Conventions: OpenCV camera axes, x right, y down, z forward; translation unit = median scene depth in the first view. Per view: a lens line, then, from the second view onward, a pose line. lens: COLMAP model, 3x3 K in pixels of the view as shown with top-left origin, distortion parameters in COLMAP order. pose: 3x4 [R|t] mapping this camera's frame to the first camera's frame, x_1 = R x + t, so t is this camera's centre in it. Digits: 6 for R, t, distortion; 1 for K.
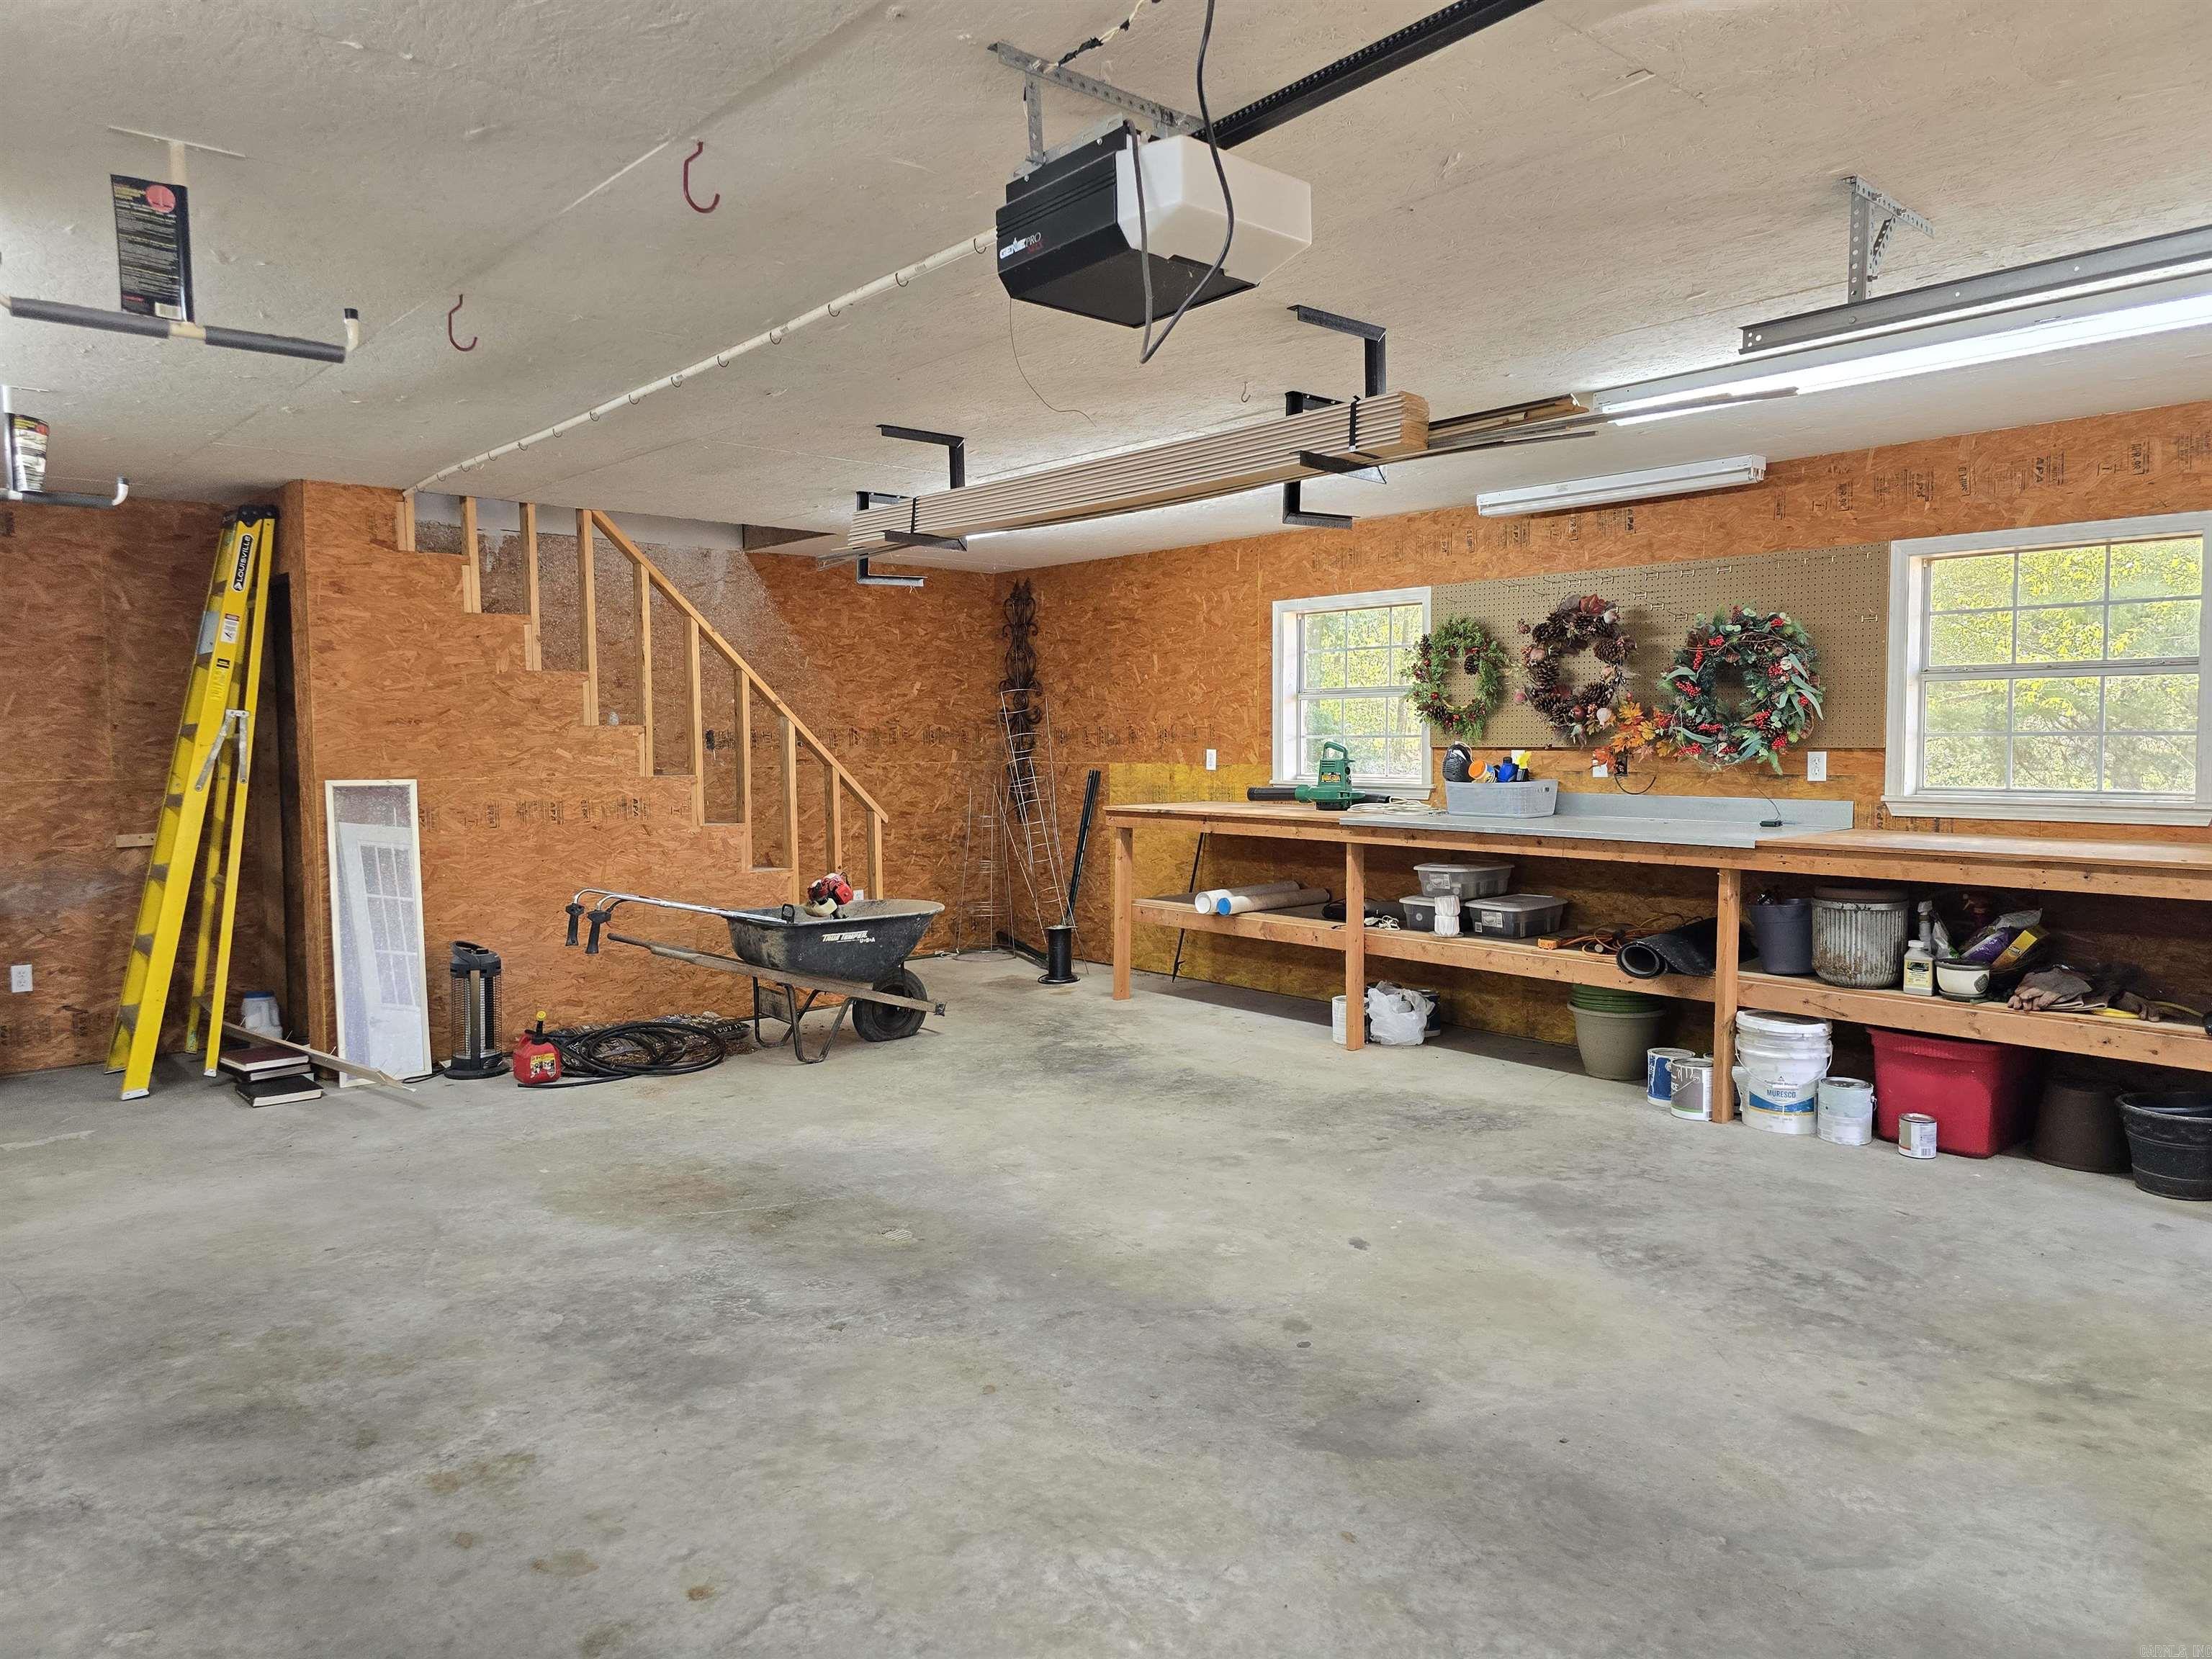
lens RADIAL K [[1458.3, 0, 1127.1], [0, 1458.3, 850.3], [0, 0, 1]] dist [0.075353, -0.080328]
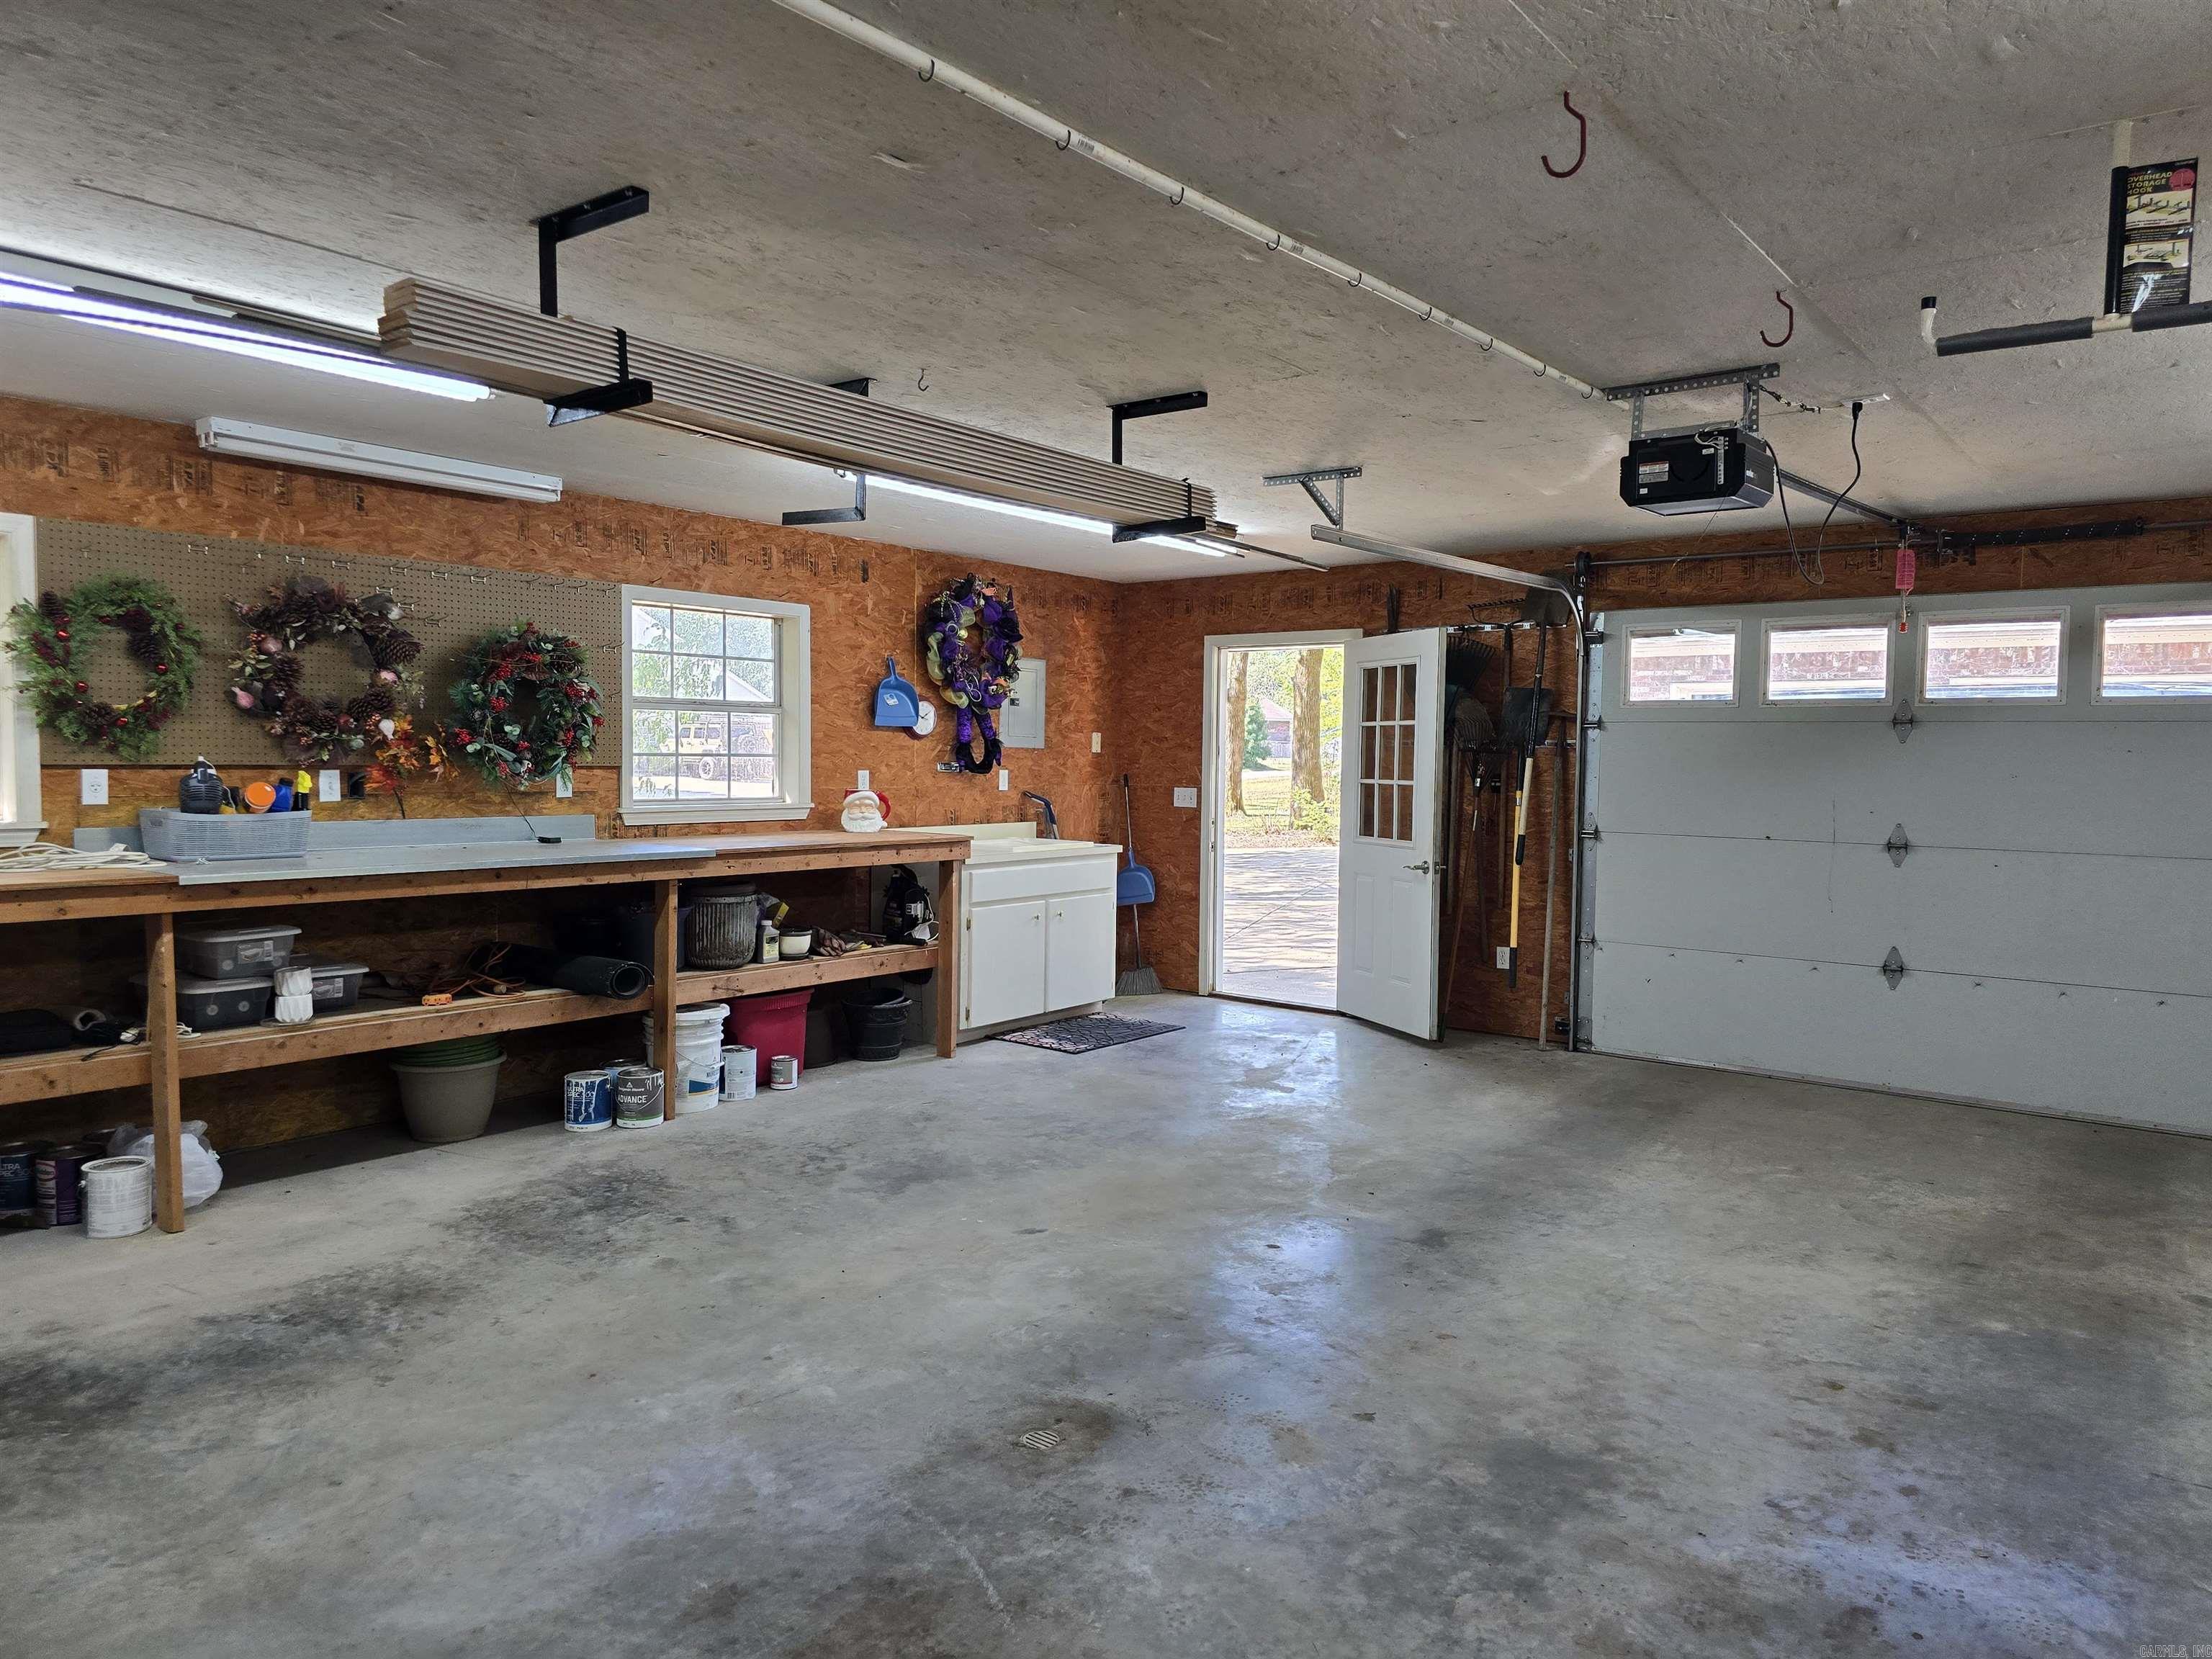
lens RADIAL K [[1458.3, 0, 1127.1], [0, 1458.3, 850.3], [0, 0, 1]] dist [0.075353, -0.080328]
pose [[-0.166529, -0.061855, 0.984095, -0.720995], [0.067395, 0.994982, 0.073944, -0.067544], [-0.983731, 0.078637, -0.161525, 0.876829]]
